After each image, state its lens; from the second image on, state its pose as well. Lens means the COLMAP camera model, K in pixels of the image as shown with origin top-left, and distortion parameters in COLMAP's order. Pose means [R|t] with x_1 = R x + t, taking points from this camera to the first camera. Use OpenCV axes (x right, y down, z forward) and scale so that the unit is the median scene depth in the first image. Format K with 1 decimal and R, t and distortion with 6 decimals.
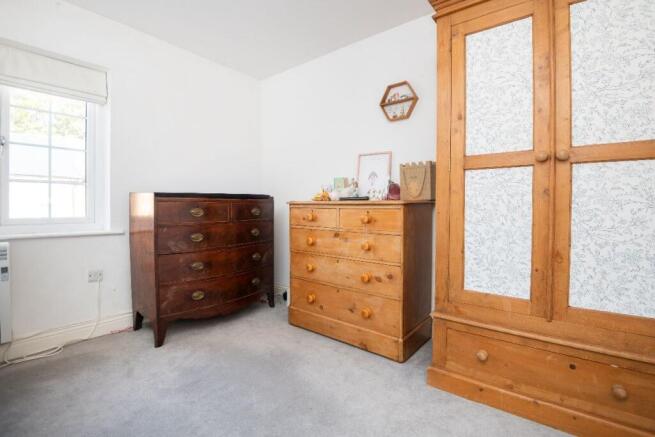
lens RADIAL K [[307.0, 0, 327.5], [0, 307.0, 218.5], [0, 0, 1]] dist [-0.000997, -0.020249]
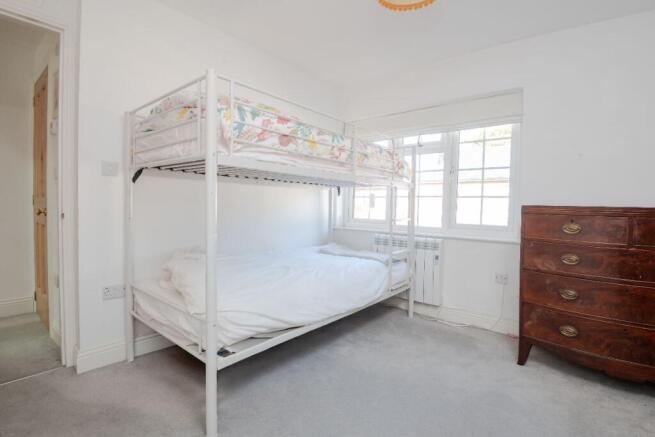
lens RADIAL K [[307.0, 0, 327.5], [0, 307.0, 218.5], [0, 0, 1]] dist [-0.000997, -0.020249]
pose [[-0.017070, 0.031964, -0.999343, 0.399100], [-0.057294, 0.997815, 0.032894, -0.035851], [0.998211, 0.057818, -0.015202, 0.382129]]
